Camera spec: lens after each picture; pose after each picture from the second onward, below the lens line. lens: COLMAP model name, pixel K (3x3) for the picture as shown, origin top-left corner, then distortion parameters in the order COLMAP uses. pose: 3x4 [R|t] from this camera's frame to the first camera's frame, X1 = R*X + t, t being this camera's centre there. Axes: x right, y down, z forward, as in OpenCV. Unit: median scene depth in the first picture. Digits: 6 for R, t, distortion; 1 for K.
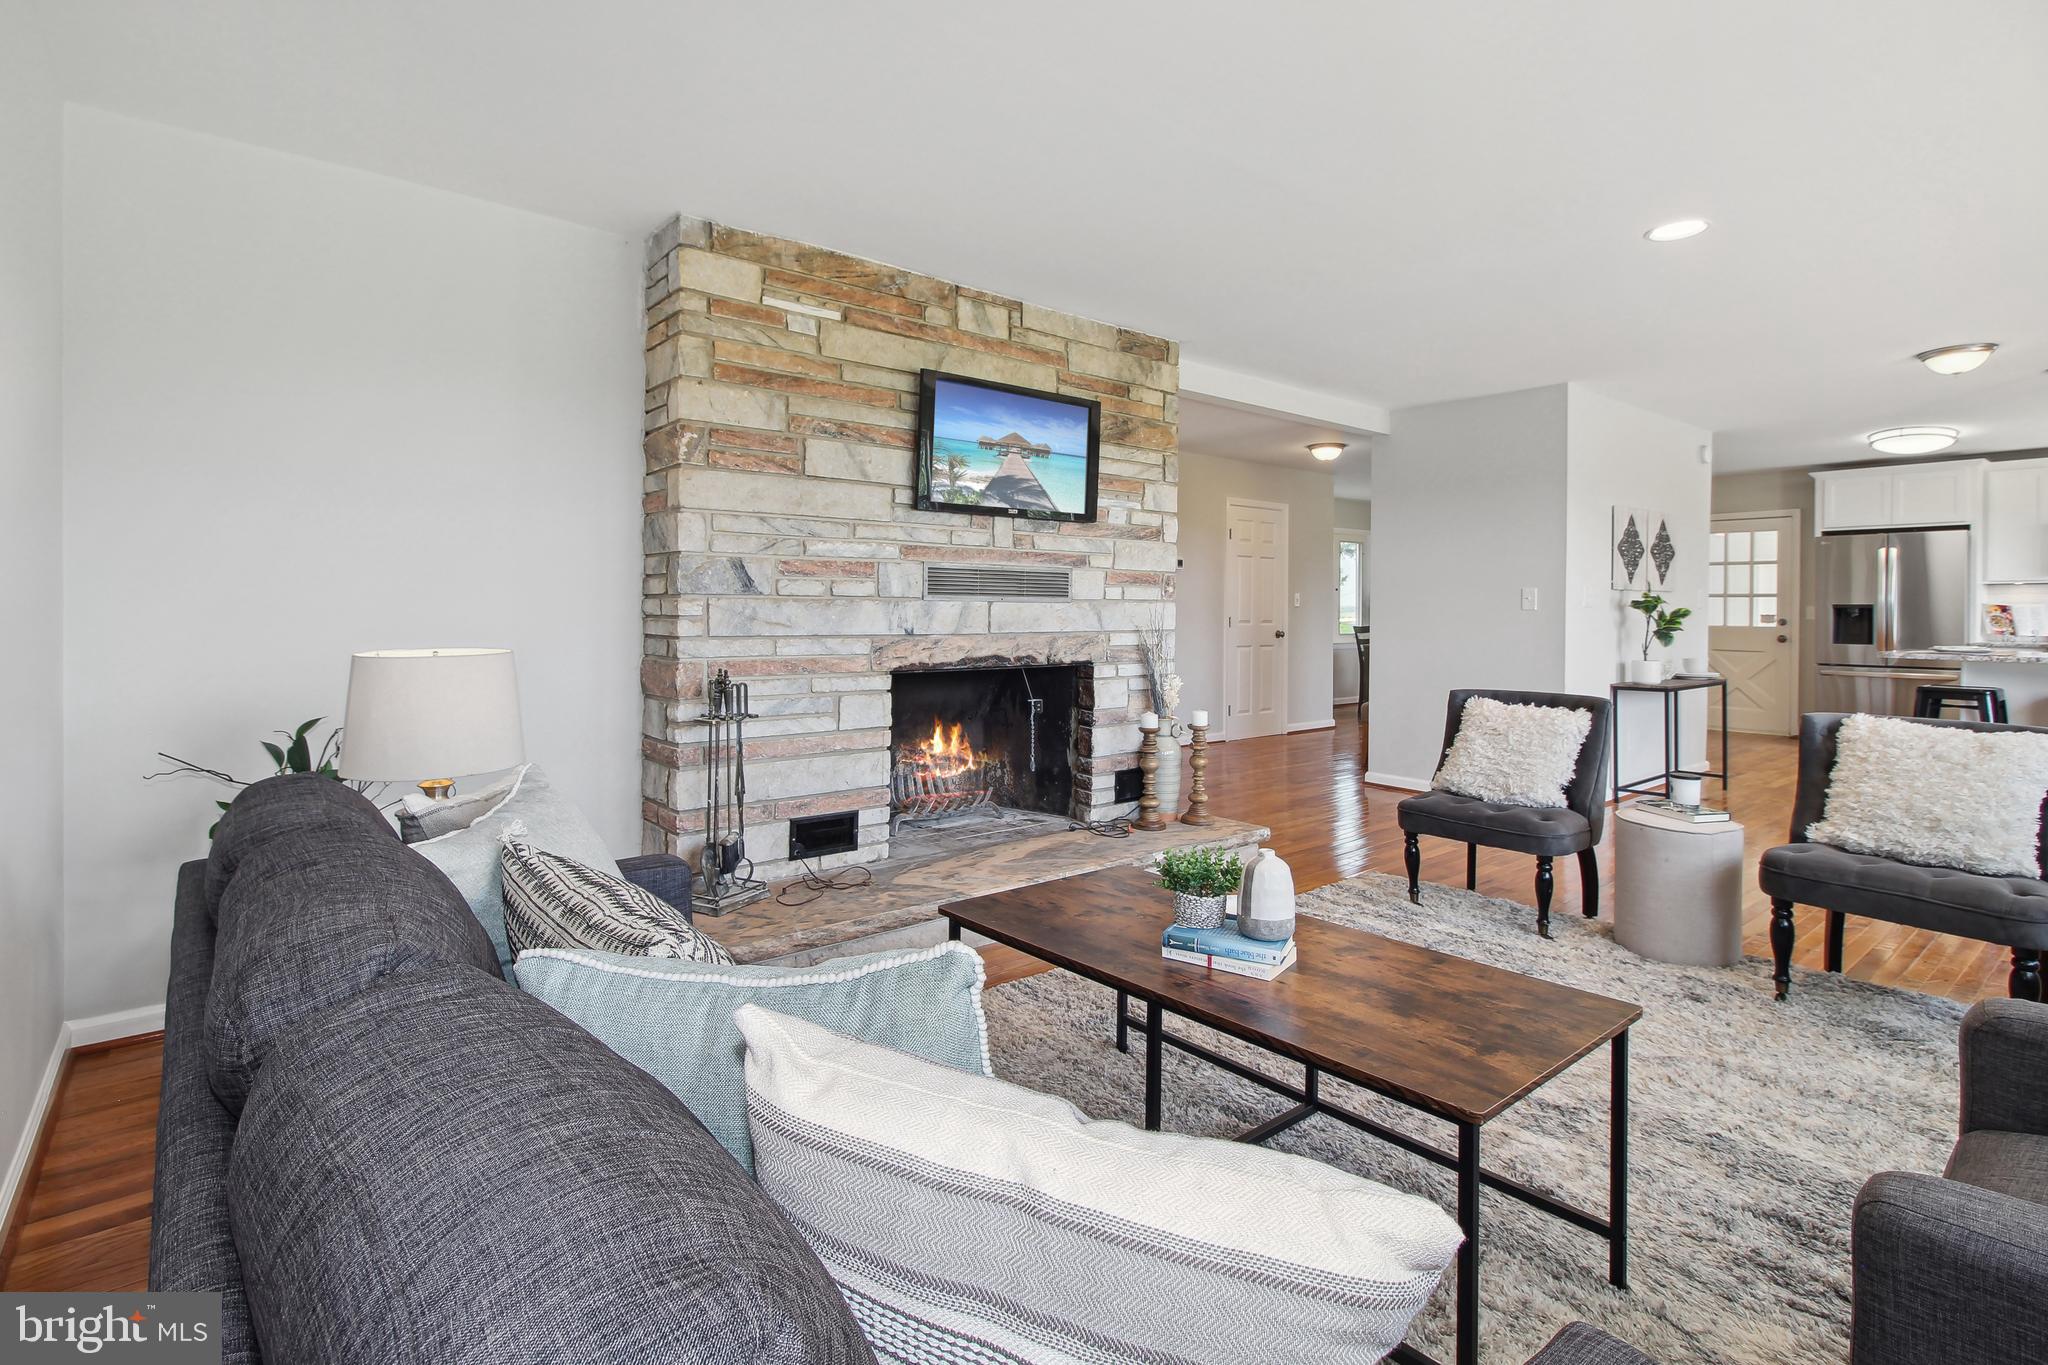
lens RADIAL K [[964.9, 0, 1004.4], [0, 964.9, 620.2], [0, 0, 1]] dist [0.009007, -0.005919]
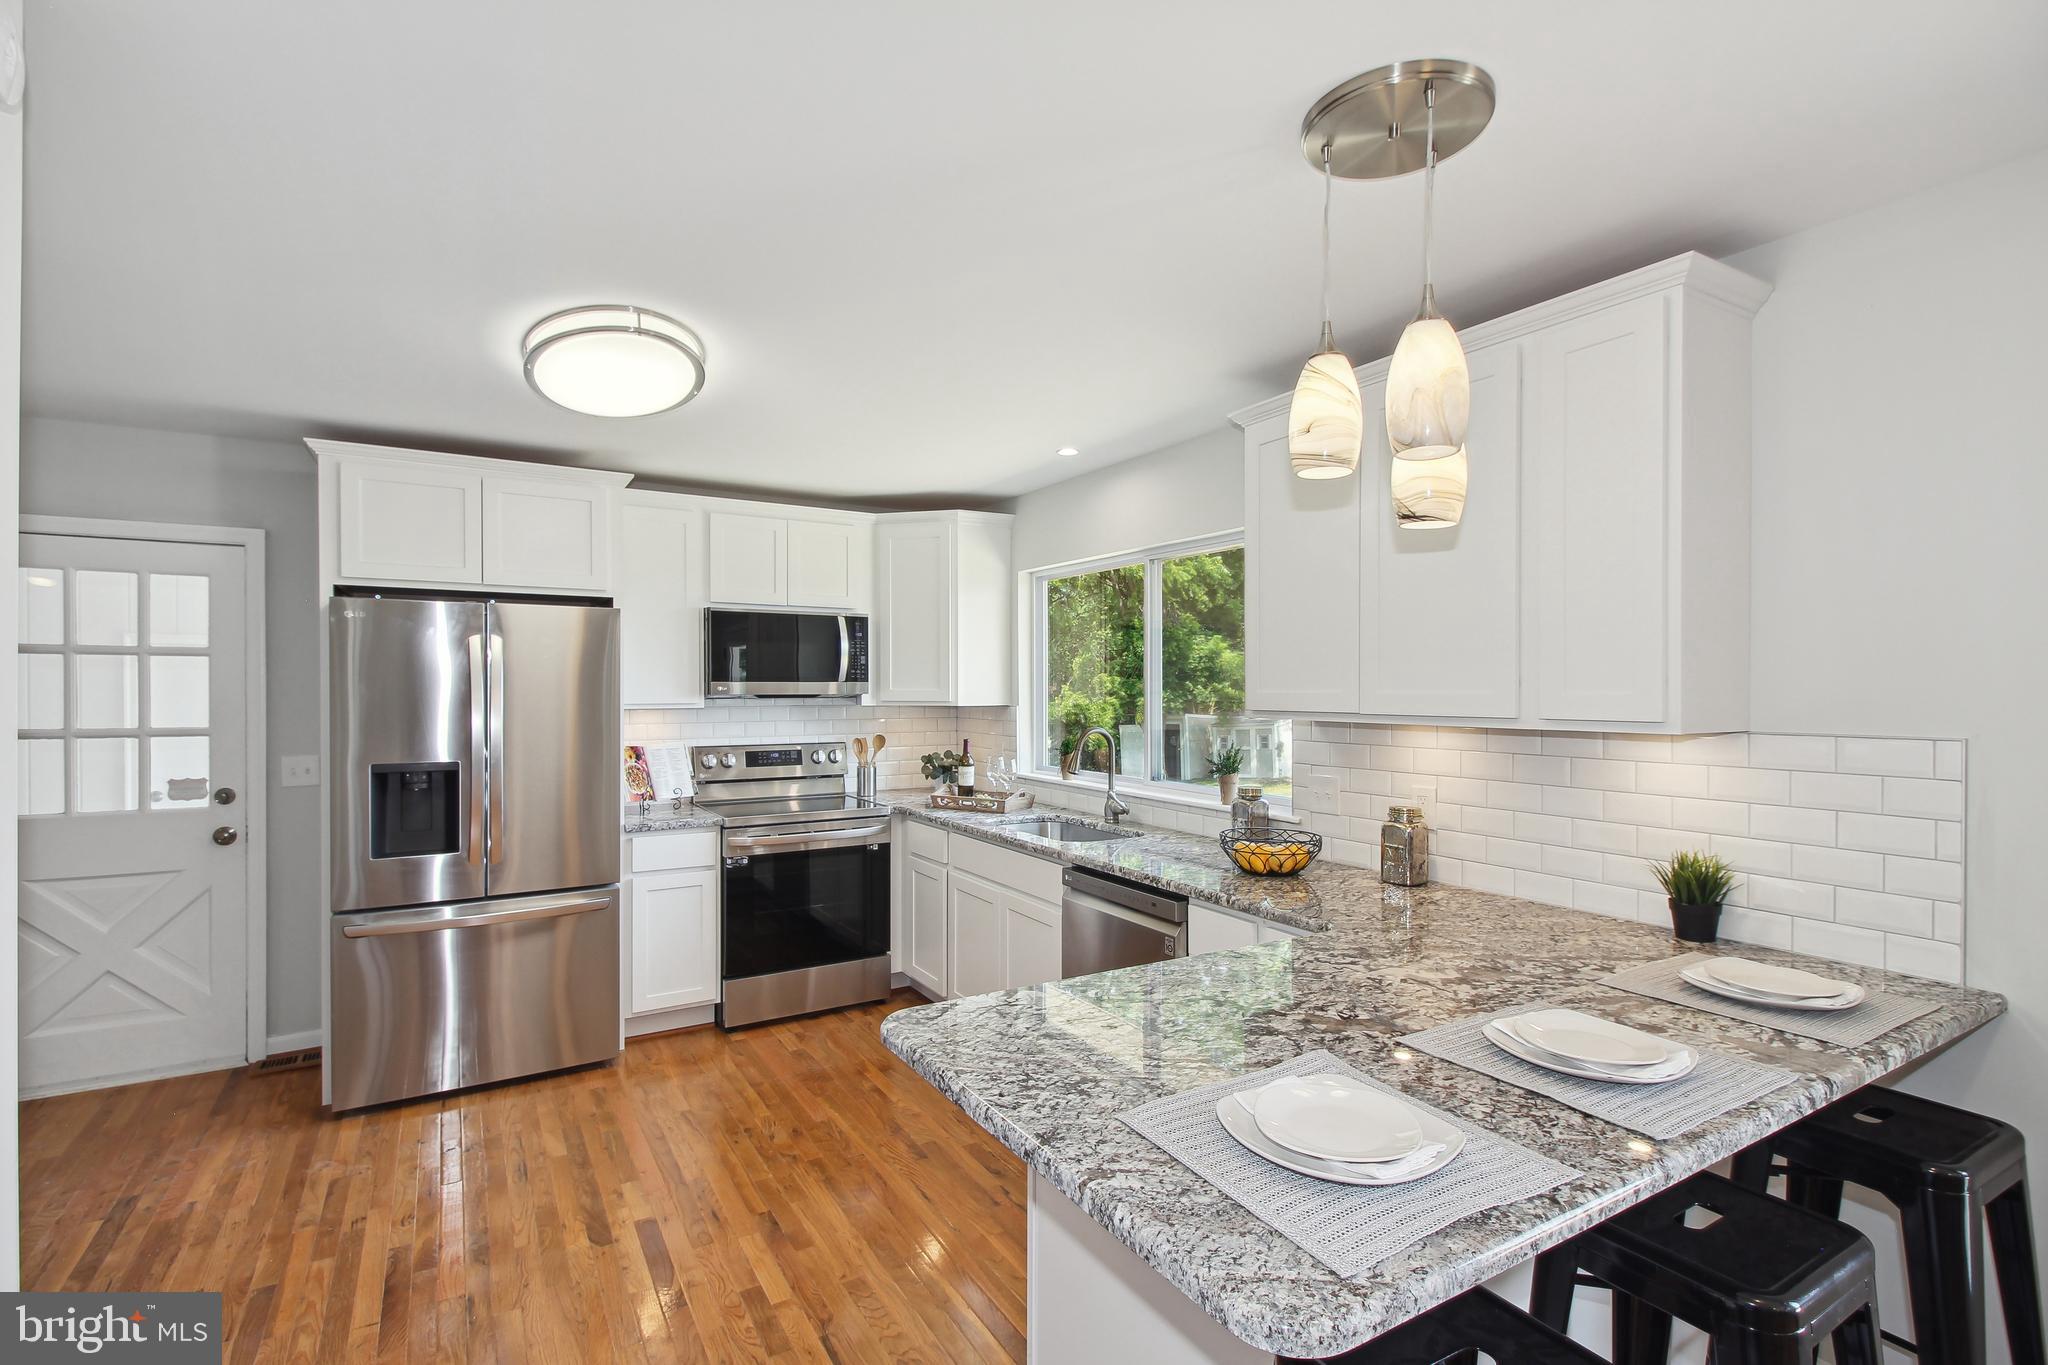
lens RADIAL K [[964.9, 0, 1047.8], [0, 964.9, 687.7], [0, 0, 1]] dist [0.009007, -0.005919]
pose [[0.124904, -0.008892, 0.992129, 0.435489], [0.009131, 0.999928, 0.007812, -0.044636], [-0.992127, 0.008083, 0.124976, 0.596601]]
